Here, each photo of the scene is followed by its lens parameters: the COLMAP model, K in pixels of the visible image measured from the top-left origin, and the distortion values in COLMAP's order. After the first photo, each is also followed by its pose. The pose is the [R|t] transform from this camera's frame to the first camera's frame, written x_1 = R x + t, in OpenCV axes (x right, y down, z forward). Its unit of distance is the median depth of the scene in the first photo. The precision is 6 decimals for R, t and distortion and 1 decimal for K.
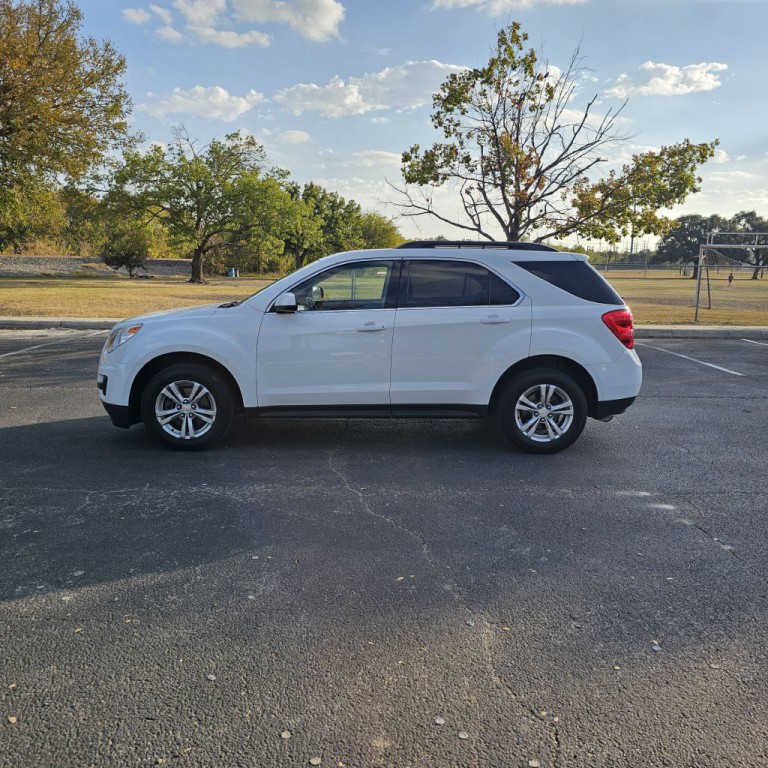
lens RADIAL K [[709.6, 0, 396.8], [0, 709.6, 372.0], [0, 0, 1]] dist [0.062550, -0.066527]
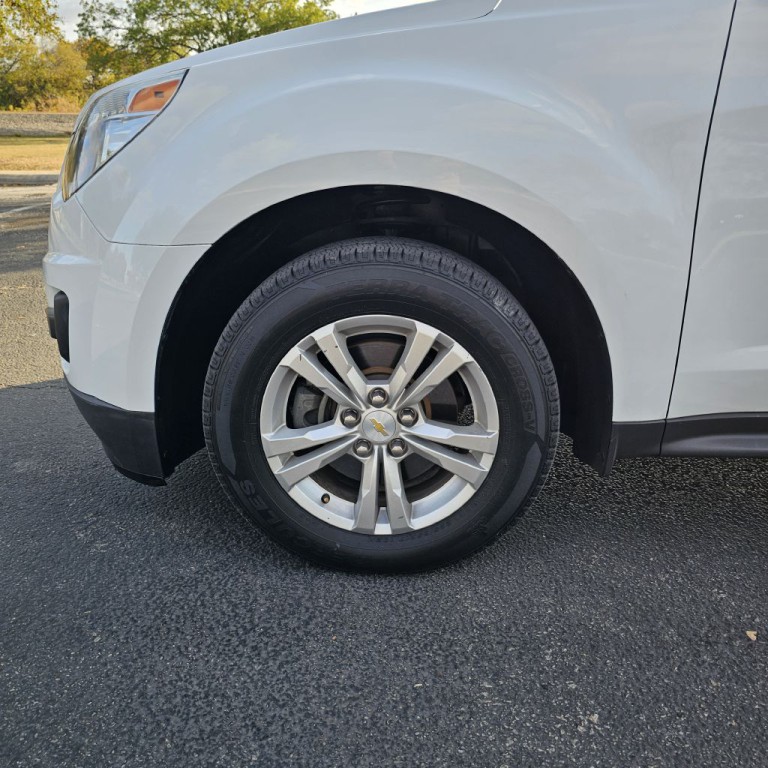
lens RADIAL K [[656.0, 0, 384.0], [0, 656.0, 384.0], [0, 0, 1]] dist [0.048831, -0.085848]
pose [[0.998834, 0.003564, -0.048150, -0.280923], [0.006892, 0.976537, 0.215240, -0.012805], [0.047787, -0.215321, 0.975373, 0.772349]]
